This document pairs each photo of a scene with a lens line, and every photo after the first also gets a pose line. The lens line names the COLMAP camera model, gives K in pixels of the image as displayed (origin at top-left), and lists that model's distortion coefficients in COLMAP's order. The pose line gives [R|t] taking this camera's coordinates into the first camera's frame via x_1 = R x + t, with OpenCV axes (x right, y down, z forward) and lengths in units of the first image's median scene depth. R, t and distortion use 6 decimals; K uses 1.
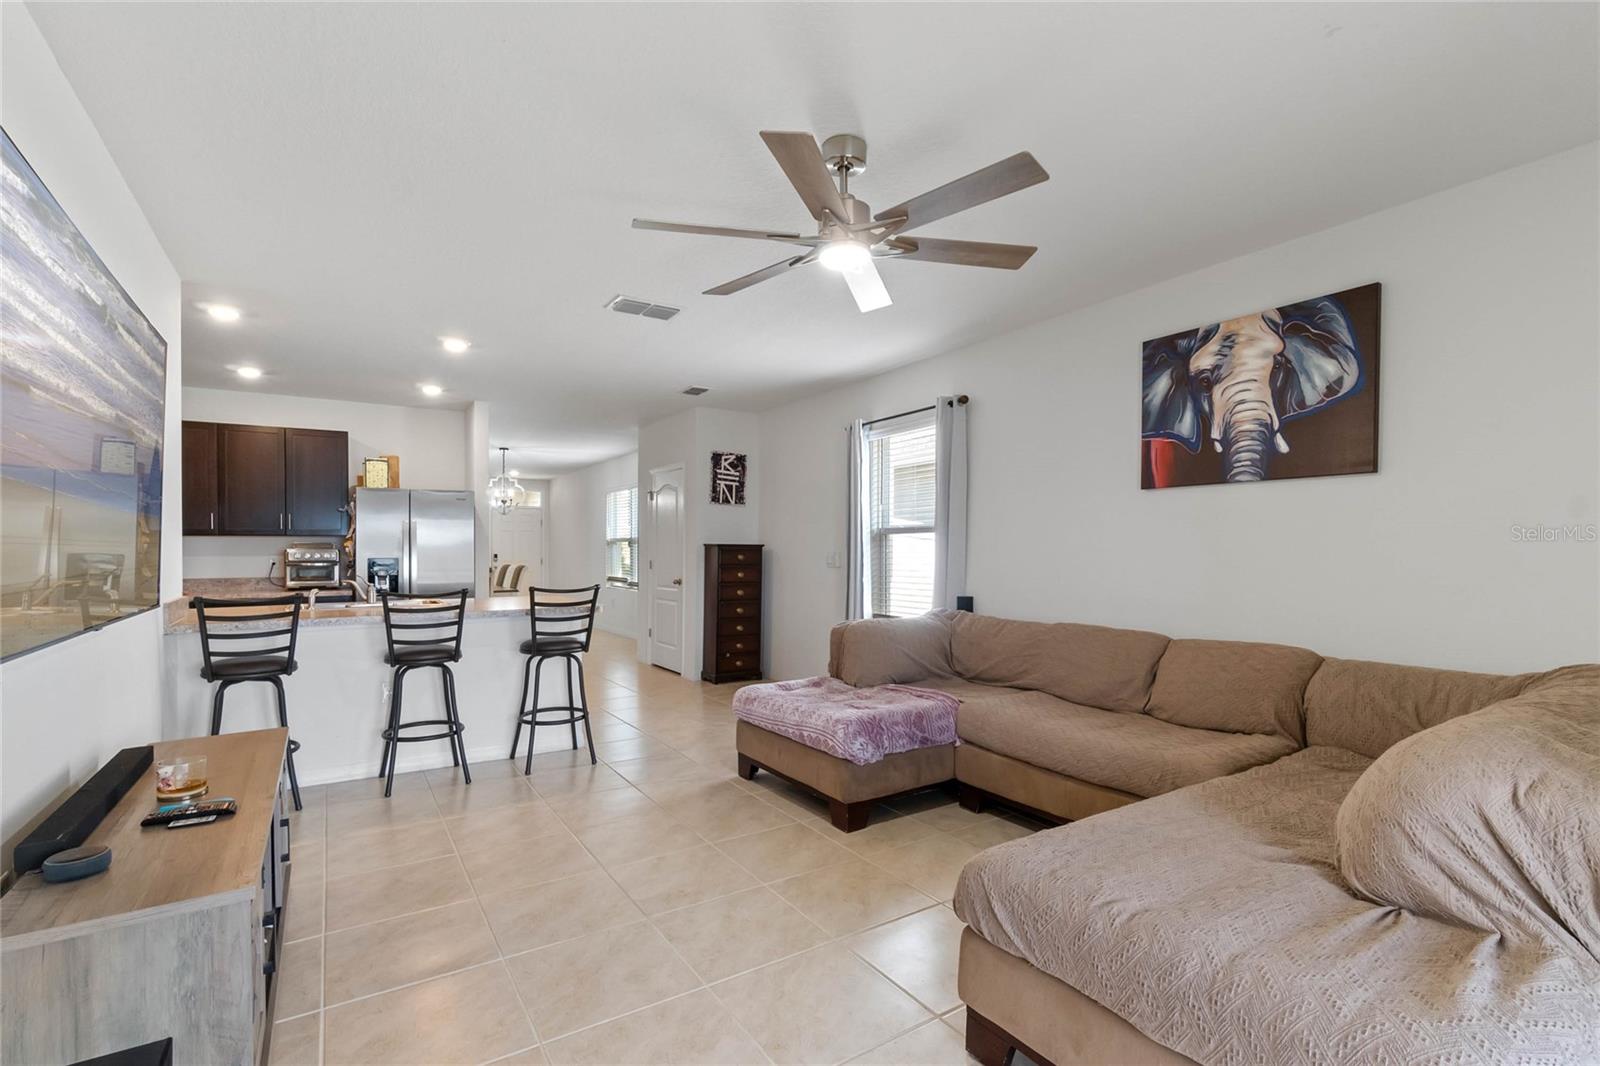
lens RADIAL K [[736.6, 0, 792.0], [0, 736.6, 542.7], [0, 0, 1]] dist [-0.001272, -0.000061]
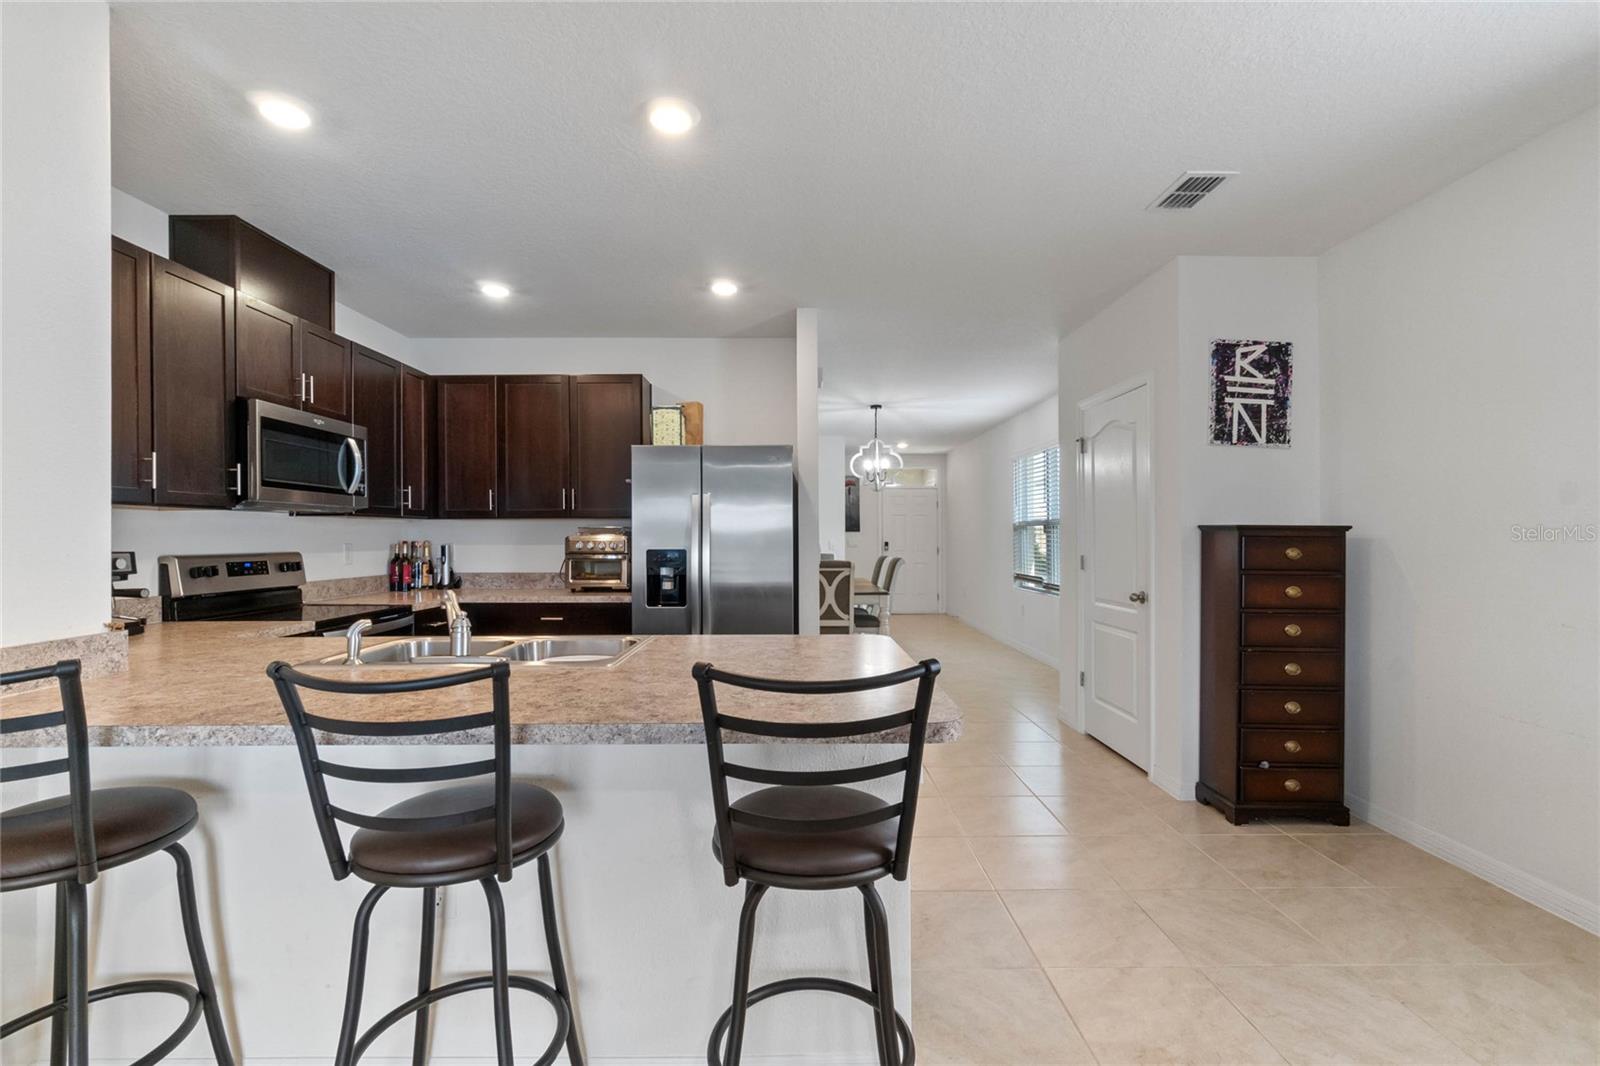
lens RADIAL K [[708.6, 0, 798.1], [0, 708.6, 533.4], [0, 0, 1]] dist [-0.008279, -0.000033]
pose [[0.850343, -0.003353, -0.526218, -0.109251], [0.006214, 0.999974, 0.003671, 0.004199], [0.526192, -0.006391, 0.850342, 0.498578]]
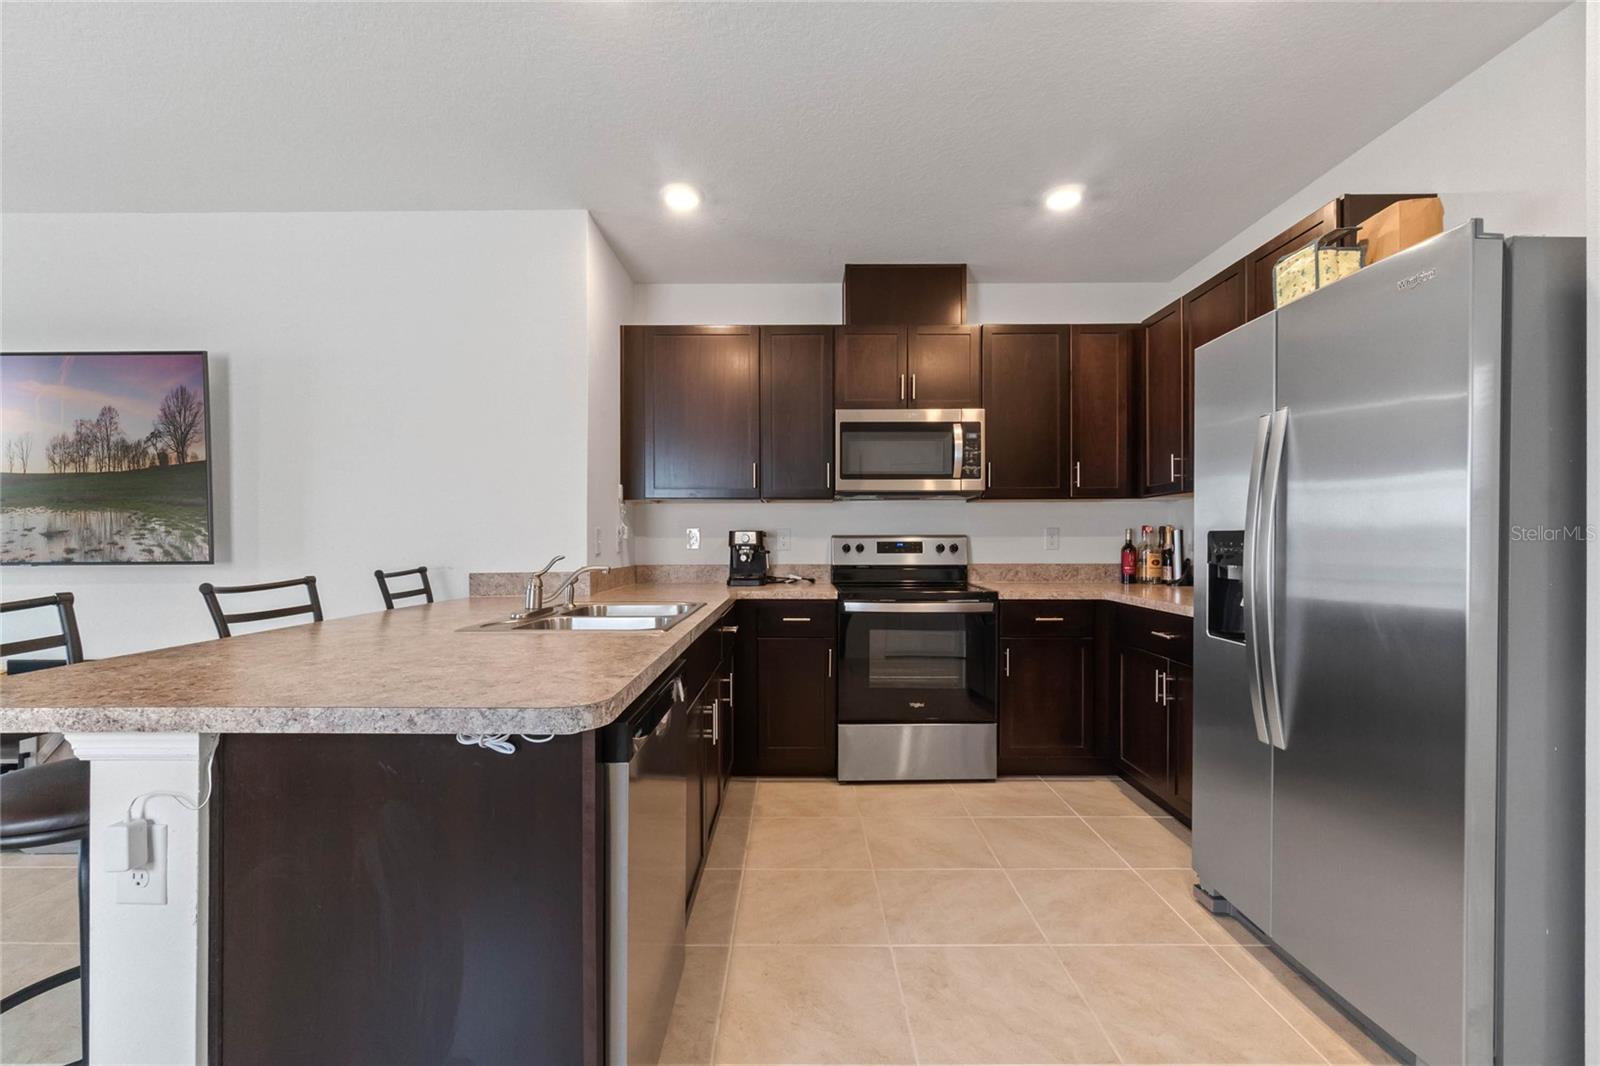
lens RADIAL K [[692.3, 0, 797.6], [0, 692.3, 541.4], [0, 0, 1]] dist [-0.001447, 0.000084]
pose [[-0.534815, 0.005846, -0.844949, -0.159399], [0.011563, 0.999933, -0.000400, 0.022900], [0.844890, -0.009984, -0.534847, 0.970802]]
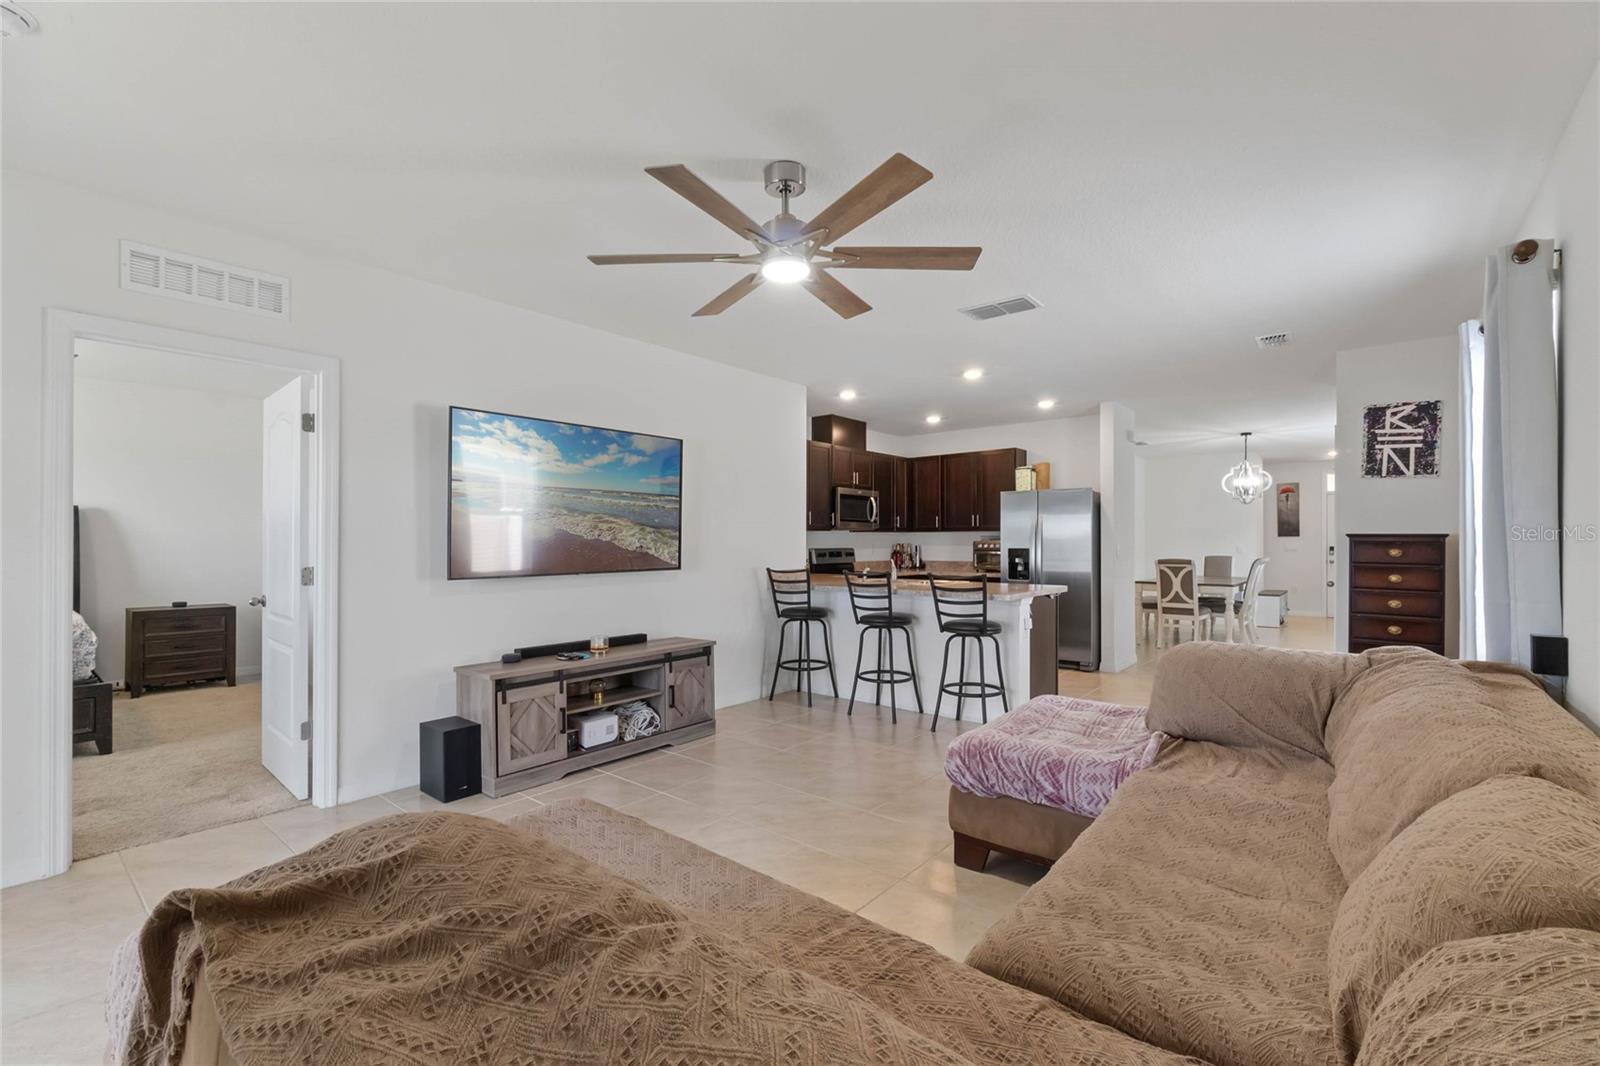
lens RADIAL K [[692.3, 0, 797.6], [0, 692.3, 541.4], [0, 0, 1]] dist [-0.001447, 0.000084]
pose [[0.308941, -0.000738, -0.951081, 0.411783], [0.009522, 0.999952, 0.002317, 0.002800], [0.951034, -0.009771, 0.308933, 0.287126]]
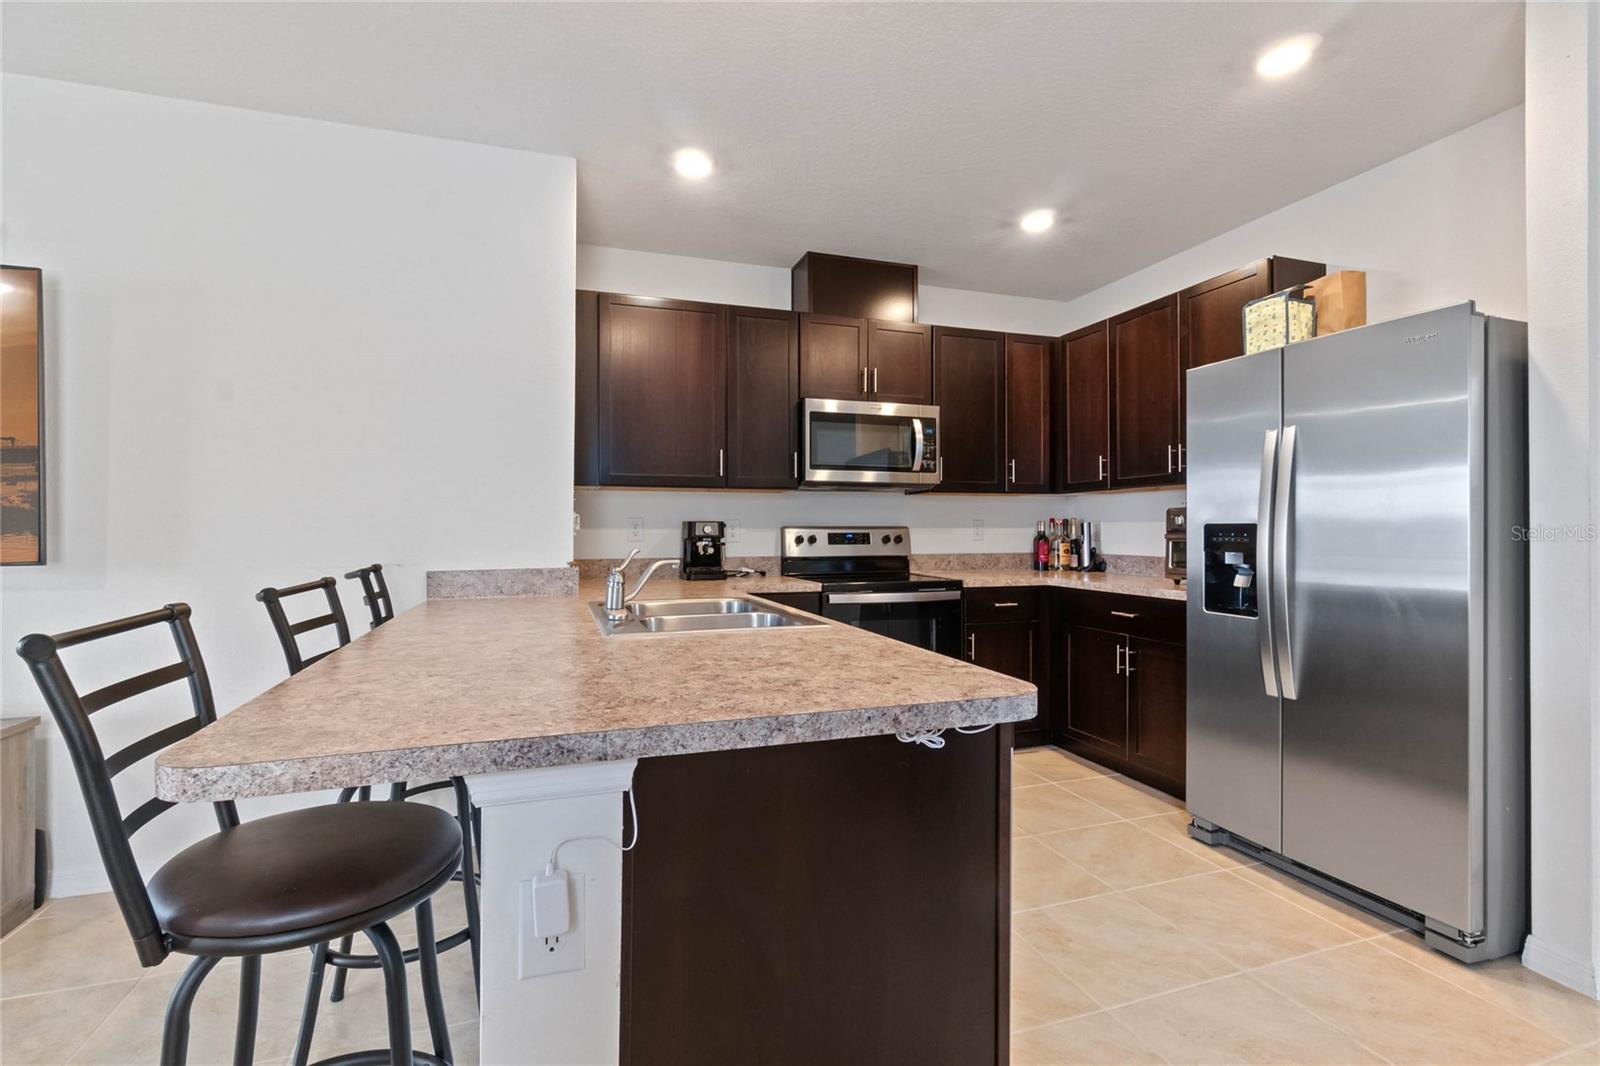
lens RADIAL K [[734.6, 0, 802.5], [0, 734.6, 525.7], [0, 0, 1]] dist [-0.002546, -0.000459]
pose [[-0.225055, -0.002696, -0.974342, -0.083199], [0.011258, 0.999922, -0.005367, 0.020735], [0.974281, -0.012178, -0.225007, 0.827568]]
